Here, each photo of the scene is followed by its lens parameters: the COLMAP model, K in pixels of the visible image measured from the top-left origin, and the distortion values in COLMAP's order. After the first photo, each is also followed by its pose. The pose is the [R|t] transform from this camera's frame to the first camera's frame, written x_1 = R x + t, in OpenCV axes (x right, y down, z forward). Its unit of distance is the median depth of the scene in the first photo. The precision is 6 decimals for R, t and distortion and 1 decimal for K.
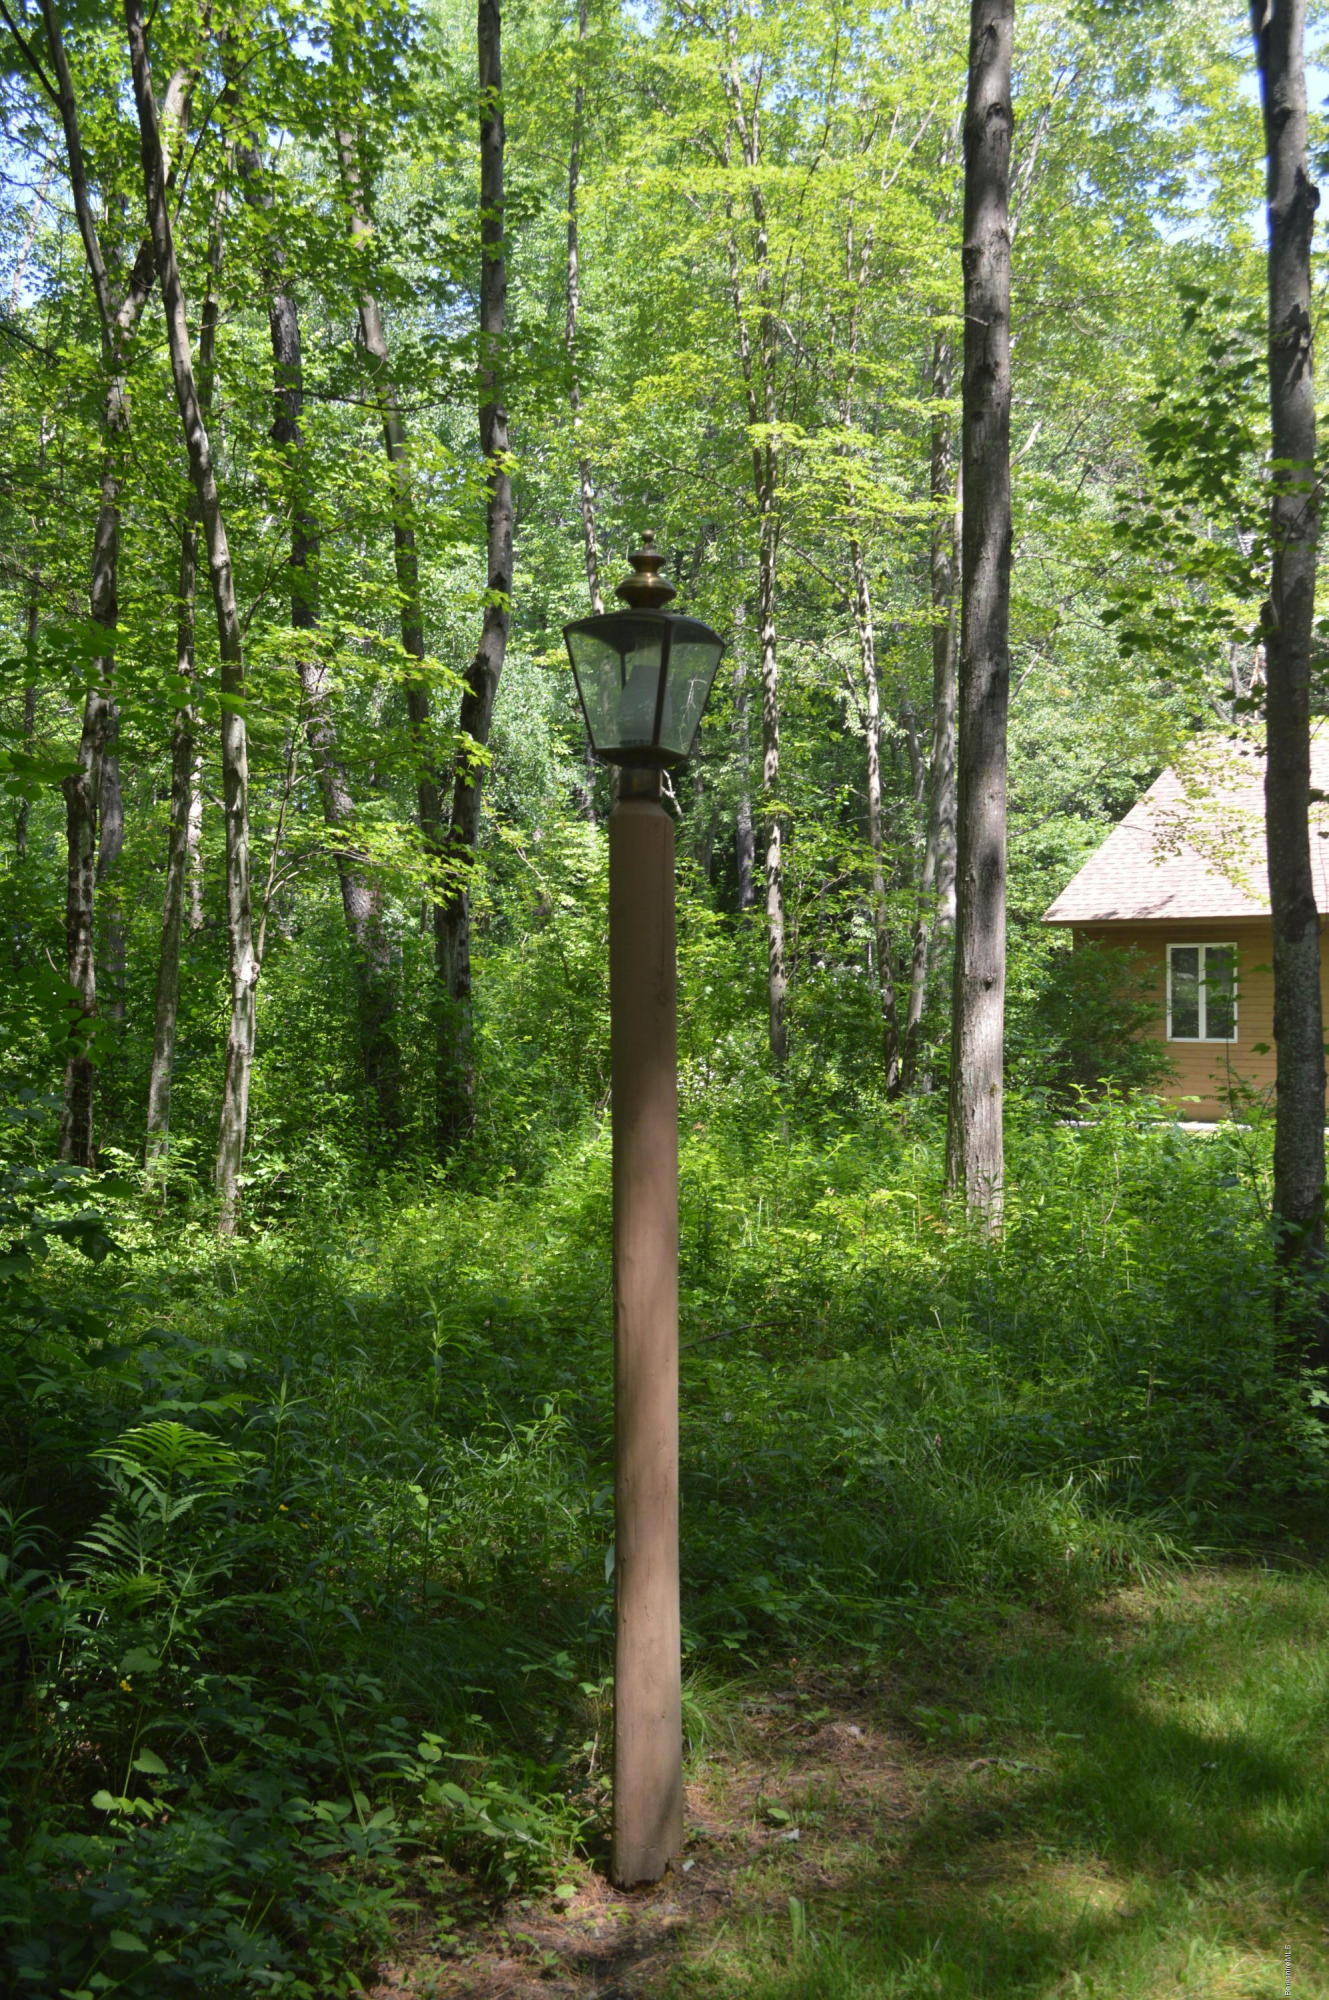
lens RADIAL K [[1999.8, 0, 664.5], [0, 1999.8, 1000.0], [0, 0, 1]] dist [-0.054041, 0.016433]
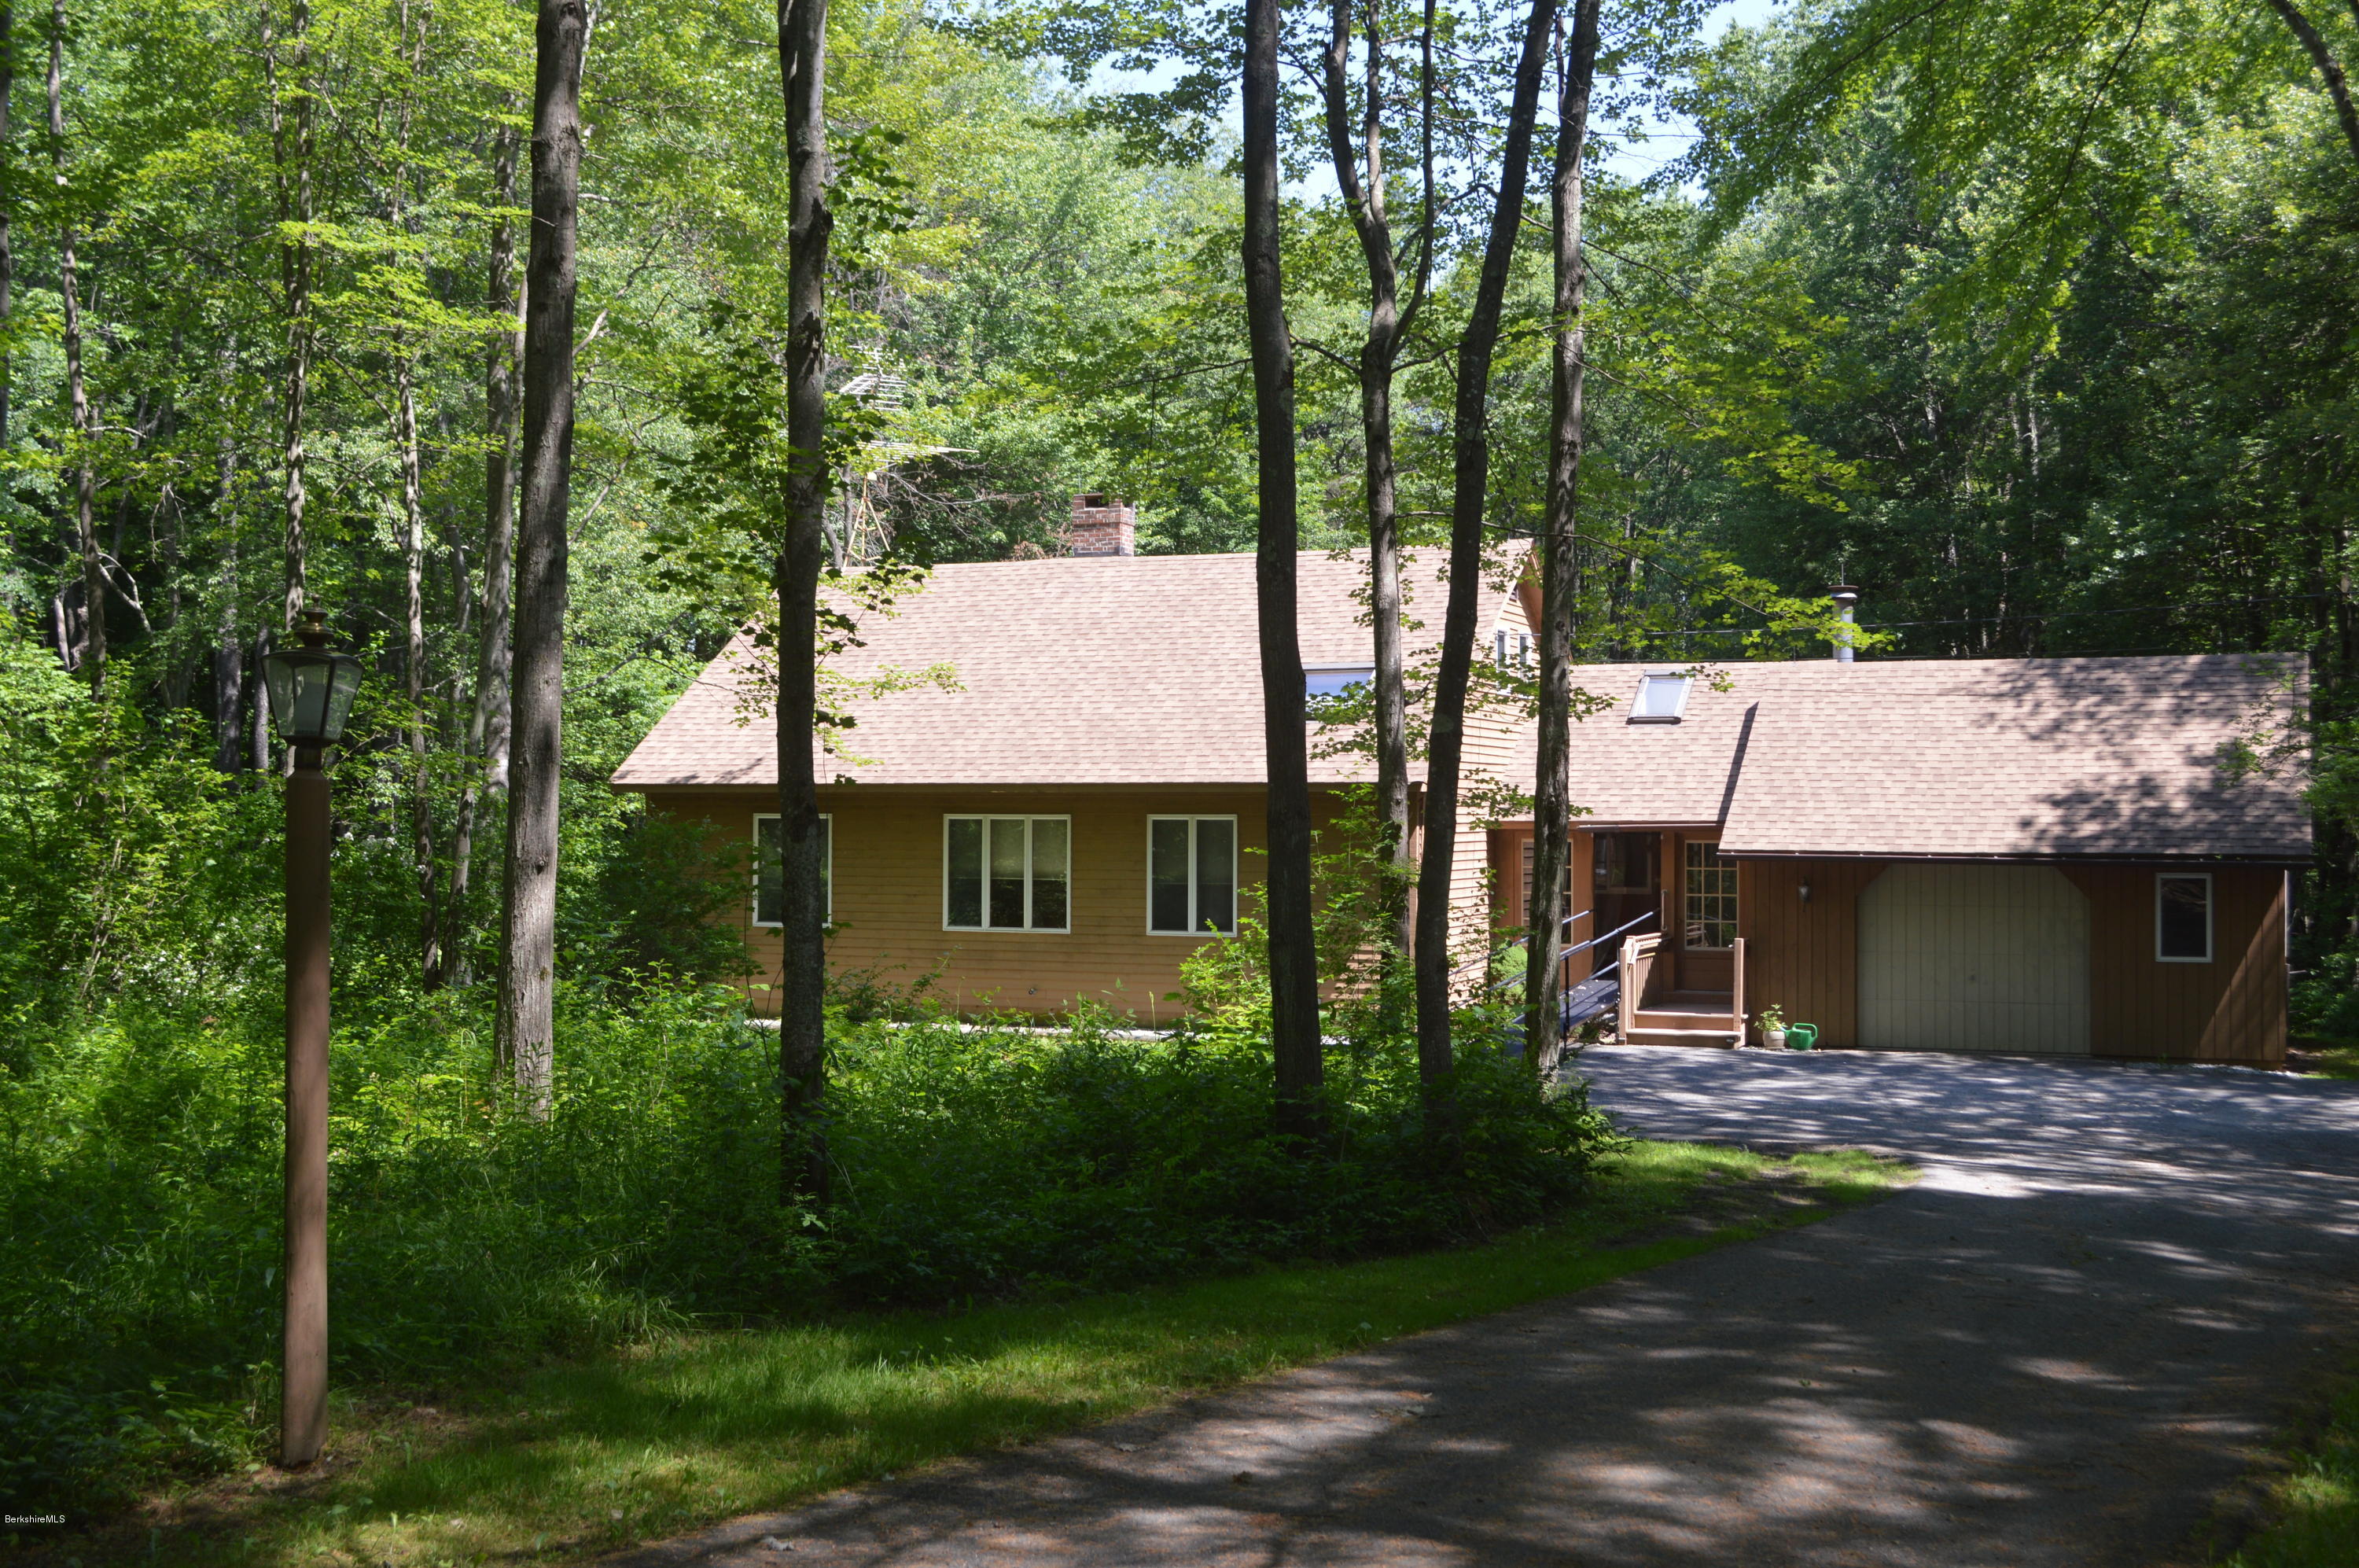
lens RADIAL K [[2634.9, 0, 1179.5], [0, 2634.9, 784.0], [0, 0, 1]] dist [-0.059235, 0.034618]
pose [[0.922218, 0.022280, 0.386028, -0.029556], [-0.009435, 0.999338, -0.035137, -0.003802], [-0.386555, 0.028762, 0.921818, -0.194694]]
